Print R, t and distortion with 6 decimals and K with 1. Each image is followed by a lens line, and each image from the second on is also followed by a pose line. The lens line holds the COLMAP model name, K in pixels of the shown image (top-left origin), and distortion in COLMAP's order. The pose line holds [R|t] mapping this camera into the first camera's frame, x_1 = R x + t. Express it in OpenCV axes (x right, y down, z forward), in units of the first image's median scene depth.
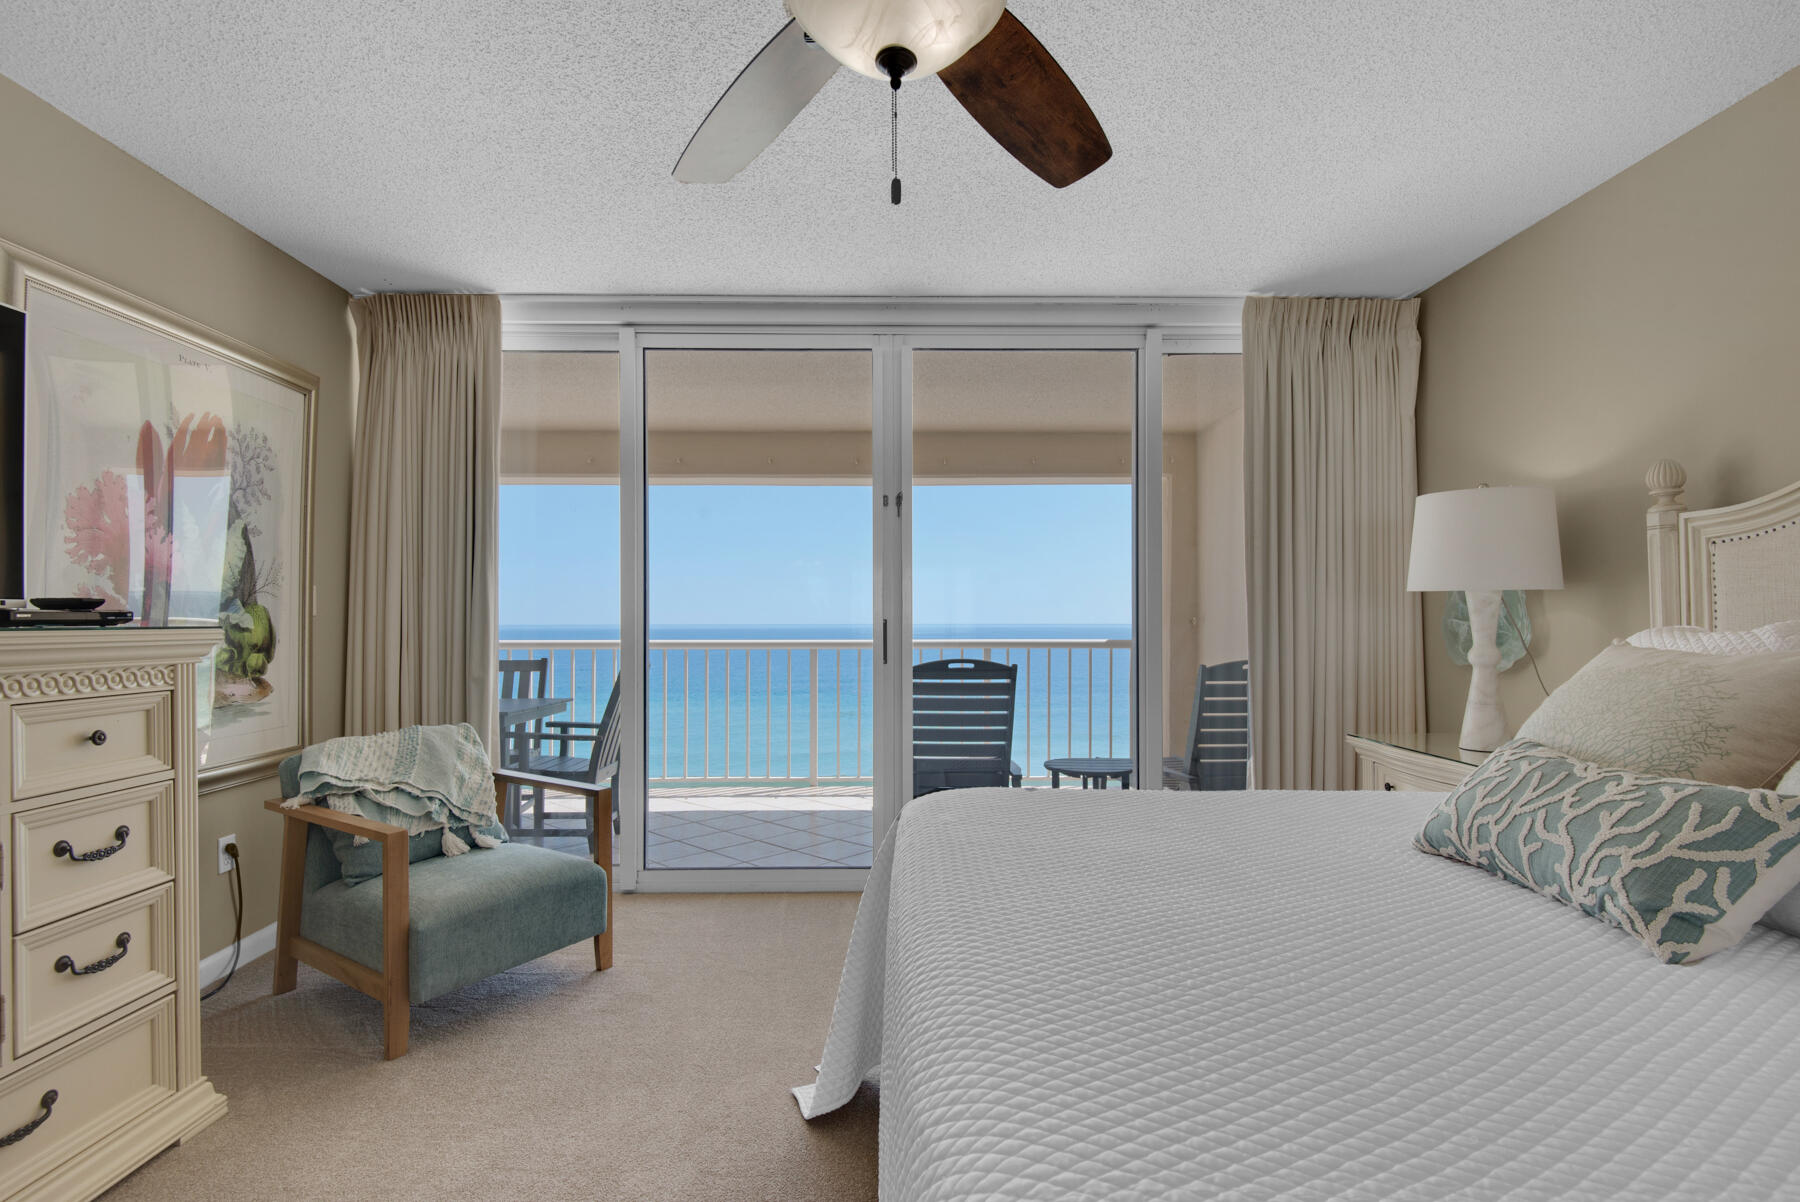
lens RADIAL K [[843.5, 0, 874.8], [0, 843.5, 610.2], [0, 0, 1]] dist [0.004375, -0.007038]
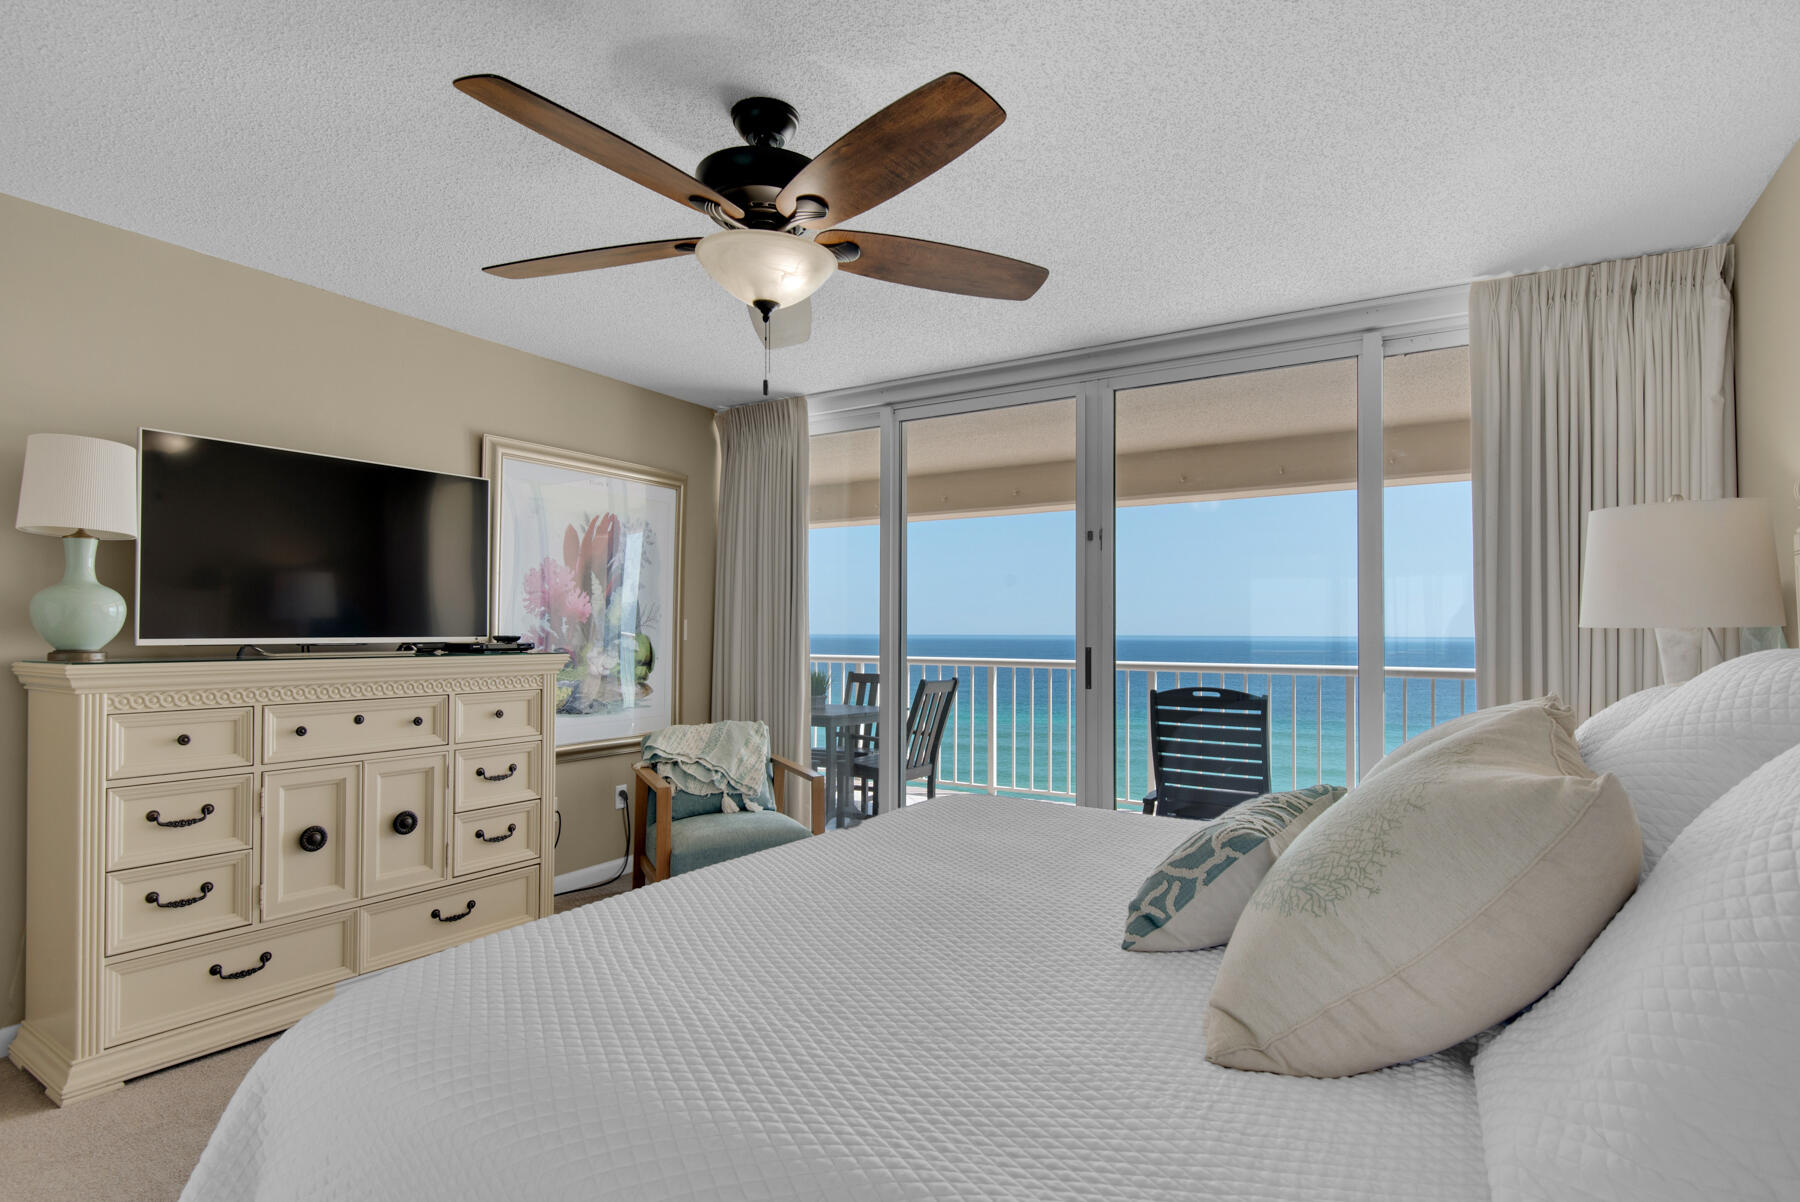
lens RADIAL K [[893.7, 0, 885.4], [0, 893.7, 602.9], [0, 0, 1]] dist [0.022820, -0.009093]
pose [[0.846523, -0.013815, -0.532173, 0.520606], [0.003067, 0.999773, -0.021075, -0.029058], [0.532343, 0.016208, 0.846374, -0.133301]]
